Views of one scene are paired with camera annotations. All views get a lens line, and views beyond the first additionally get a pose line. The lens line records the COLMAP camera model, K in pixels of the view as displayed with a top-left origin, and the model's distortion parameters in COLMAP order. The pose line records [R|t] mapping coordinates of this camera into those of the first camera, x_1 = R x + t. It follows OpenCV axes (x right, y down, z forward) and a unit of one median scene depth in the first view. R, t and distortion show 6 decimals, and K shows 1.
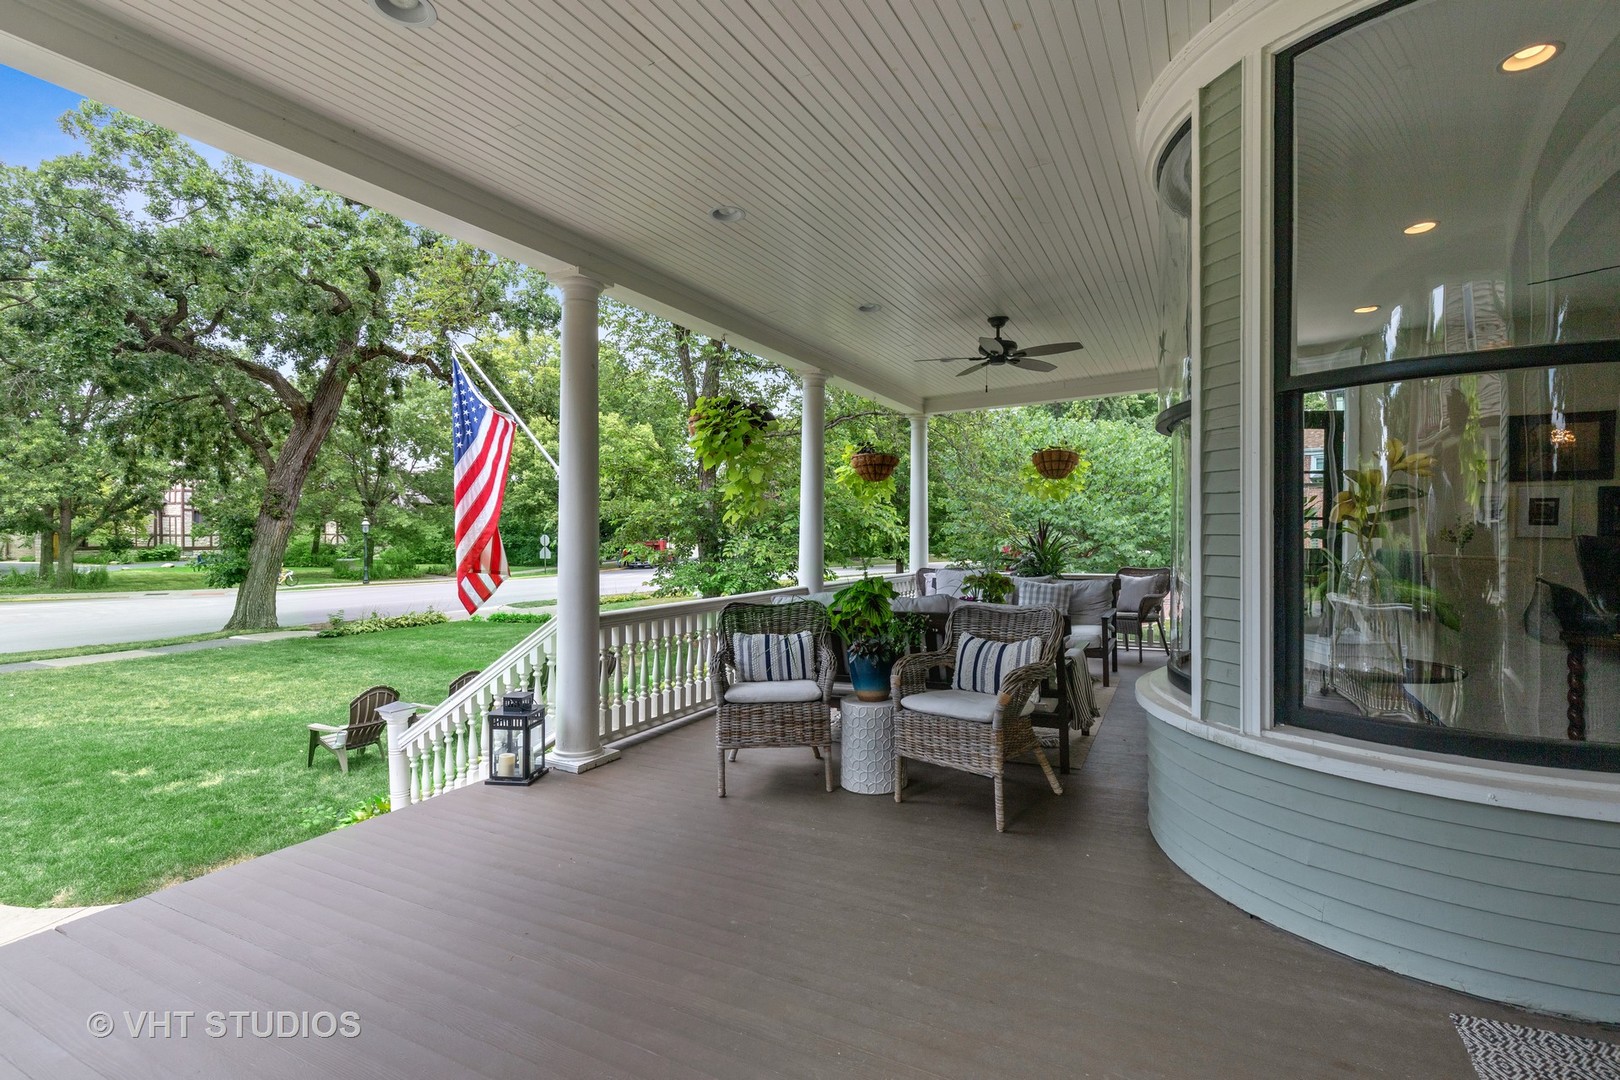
lens RADIAL K [[740.8, 0, 810.1], [0, 740.8, 540.4], [0, 0, 1]] dist [-0.000715, -0.000230]
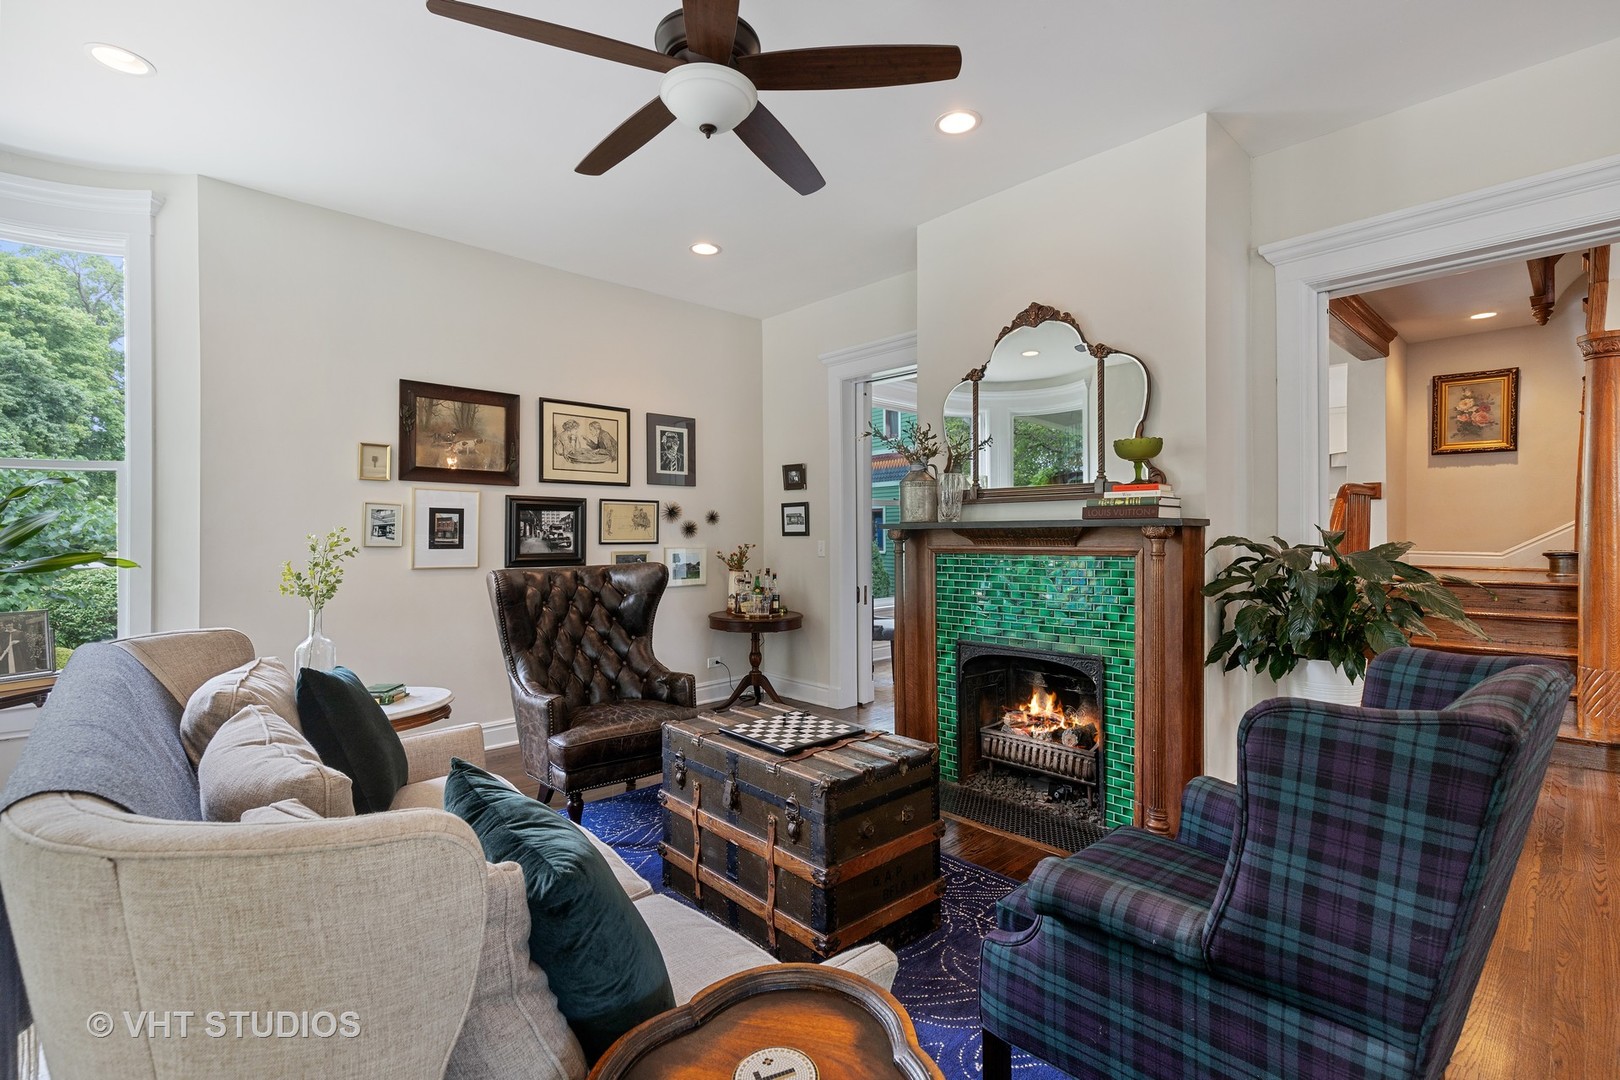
lens RADIAL K [[740.8, 0, 813.1], [0, 740.8, 539.5], [0, 0, 1]] dist [-0.000715, -0.000230]
pose [[0.322830, -0.004196, 0.946448, 0.468685], [0.022121, 0.999750, -0.003113, -0.019787], [-0.946199, 0.021941, 0.322842, 0.473984]]
